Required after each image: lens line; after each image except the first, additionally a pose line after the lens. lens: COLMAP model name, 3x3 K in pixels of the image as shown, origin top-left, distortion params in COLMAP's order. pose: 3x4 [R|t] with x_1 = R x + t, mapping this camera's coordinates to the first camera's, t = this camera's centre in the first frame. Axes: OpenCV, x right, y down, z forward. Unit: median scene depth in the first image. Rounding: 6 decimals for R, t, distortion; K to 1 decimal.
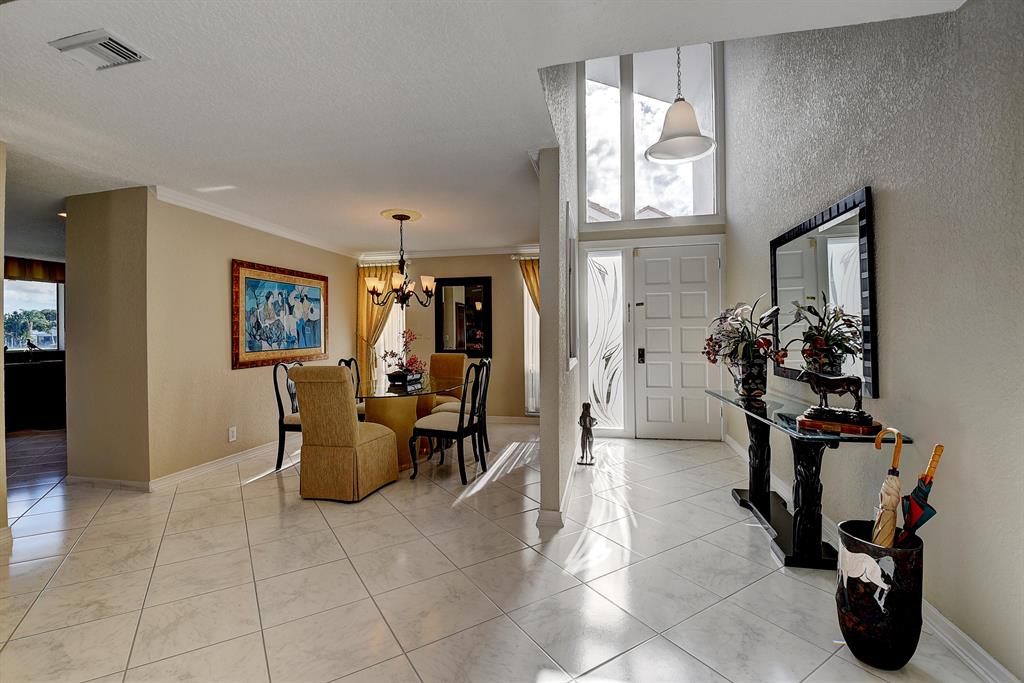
lens RADIAL K [[450.0, 0, 509.1], [0, 450.0, 331.9], [0, 0, 1]] dist [0.016575, -0.027466]
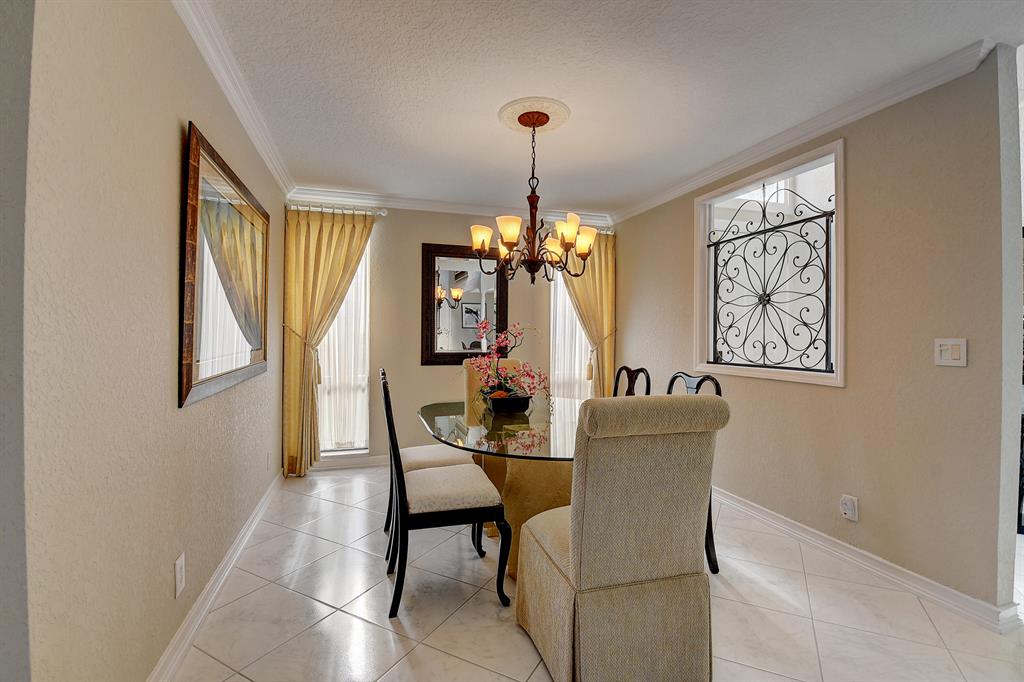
lens RADIAL K [[467.0, 0, 511.4], [0, 467.0, 333.6], [0, 0, 1]] dist [0.000057, -0.000026]
pose [[0.875686, 0.014937, 0.482650, -0.378696], [-0.016367, 0.999865, -0.001248, 0.010487], [-0.482603, -0.006806, 0.875813, 0.348404]]
